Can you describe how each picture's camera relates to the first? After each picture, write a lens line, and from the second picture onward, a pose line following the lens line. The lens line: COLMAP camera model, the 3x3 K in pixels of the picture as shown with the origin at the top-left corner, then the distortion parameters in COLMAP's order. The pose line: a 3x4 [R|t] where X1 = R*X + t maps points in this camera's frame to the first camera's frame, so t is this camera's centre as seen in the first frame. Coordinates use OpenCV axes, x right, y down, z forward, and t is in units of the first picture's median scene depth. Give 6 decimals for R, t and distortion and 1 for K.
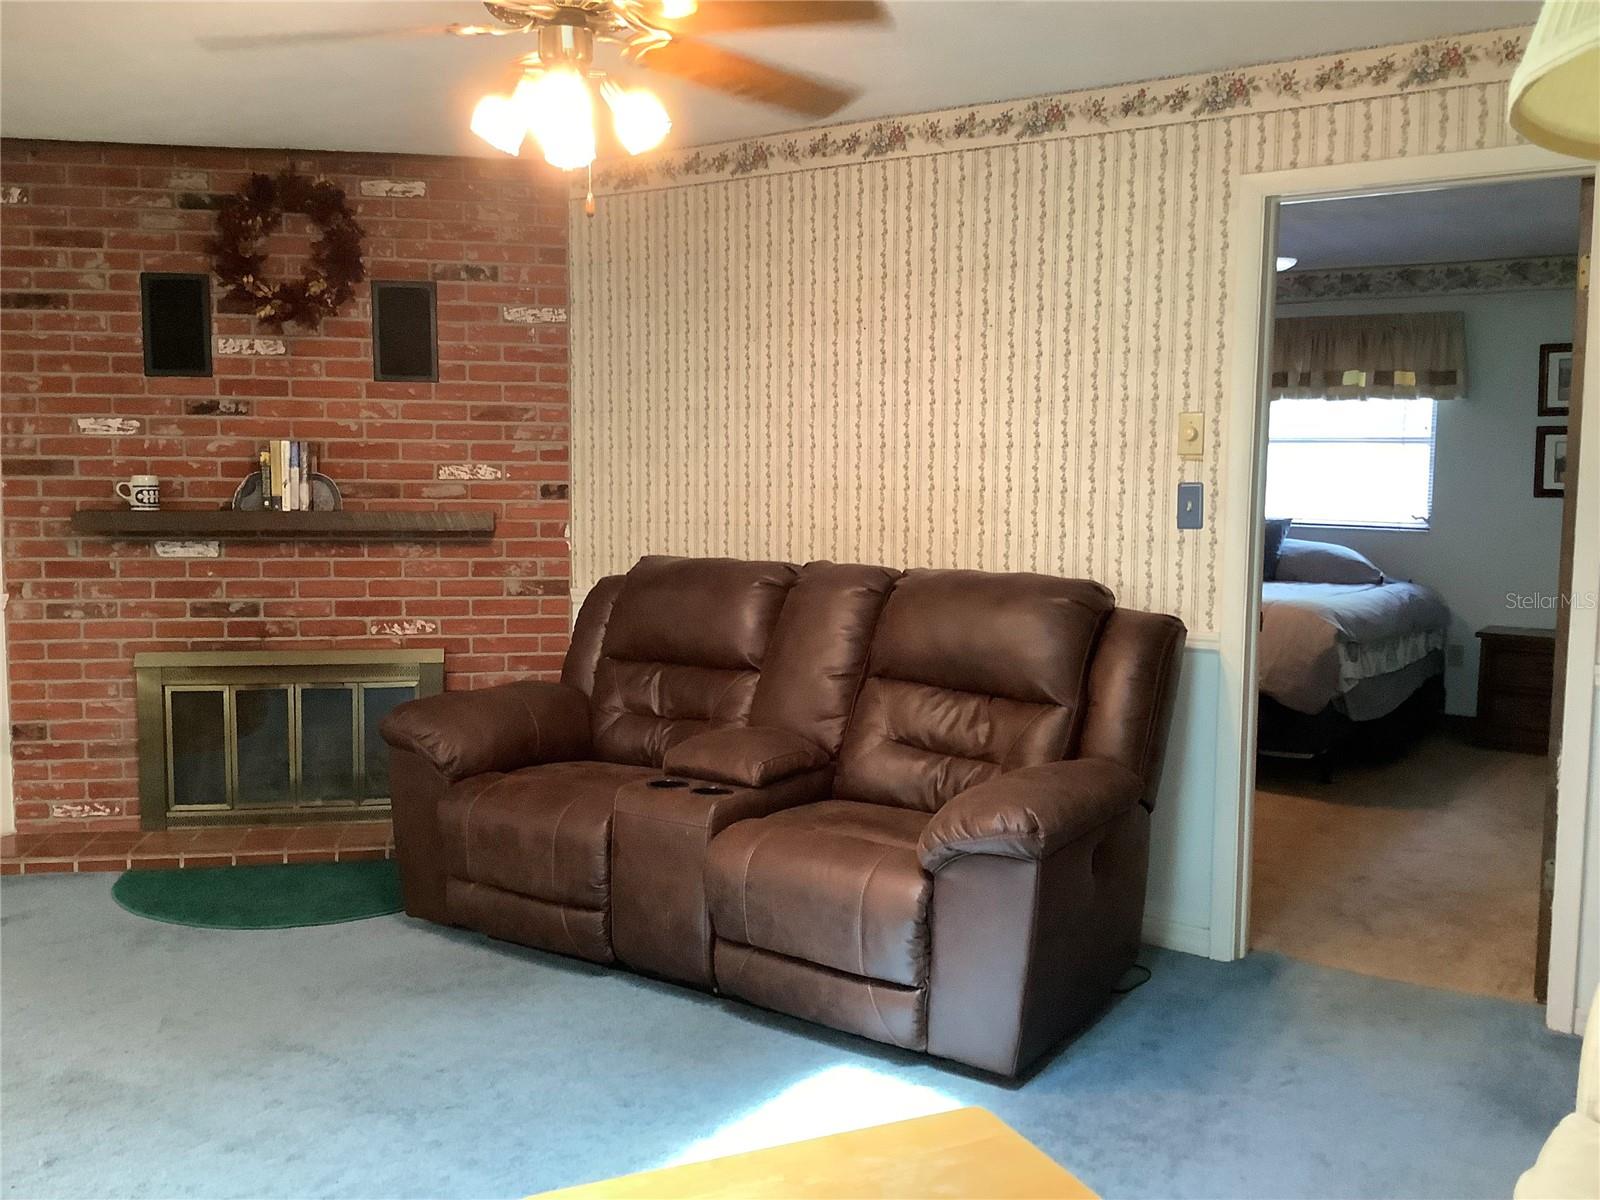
lens RADIAL K [[1444.5, 0, 800.7], [0, 1444.5, 626.6], [0, 0, 1]] dist [0.081506, -0.167515]
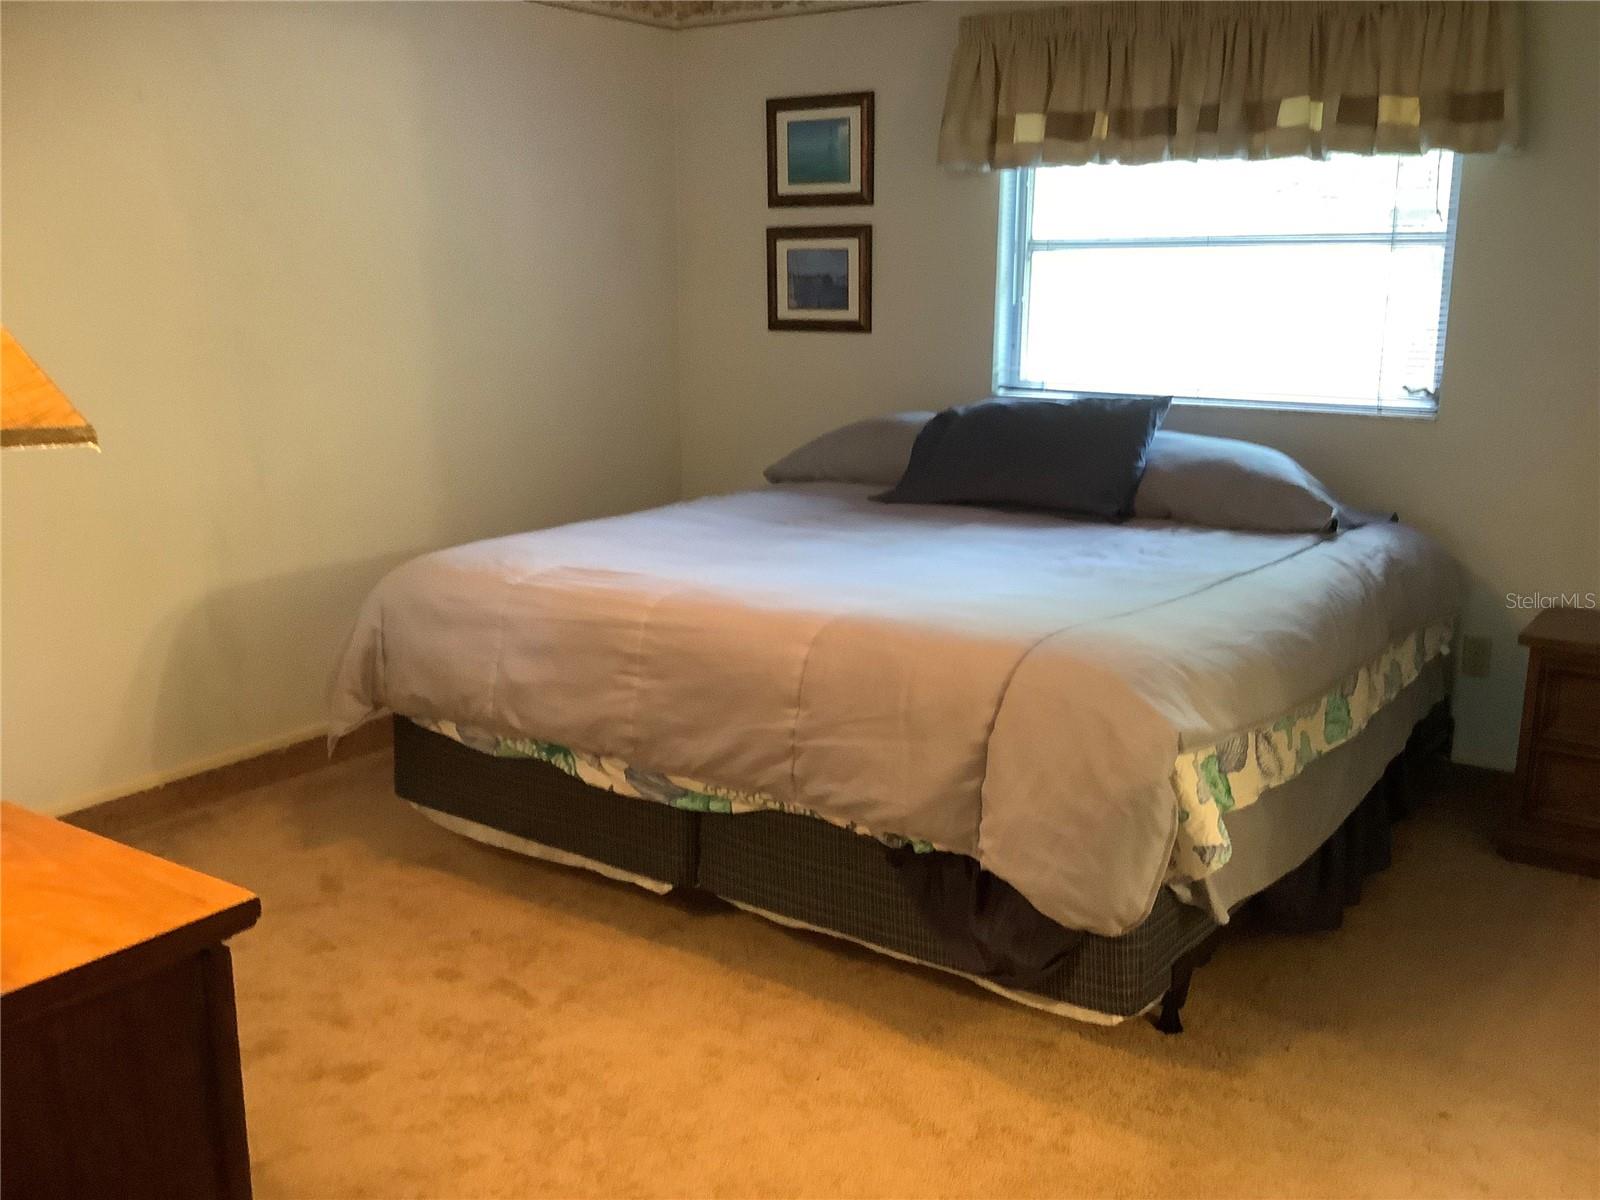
lens RADIAL K [[1444.5, 0, 790.8], [0, 1444.5, 599.7], [0, 0, 1]] dist [0.081506, -0.167515]
pose [[0.999832, -0.006546, -0.017103, 0.683459], [0.008467, 0.993355, 0.114781, -0.202206], [0.016238, -0.114907, 0.993244, 1.542658]]
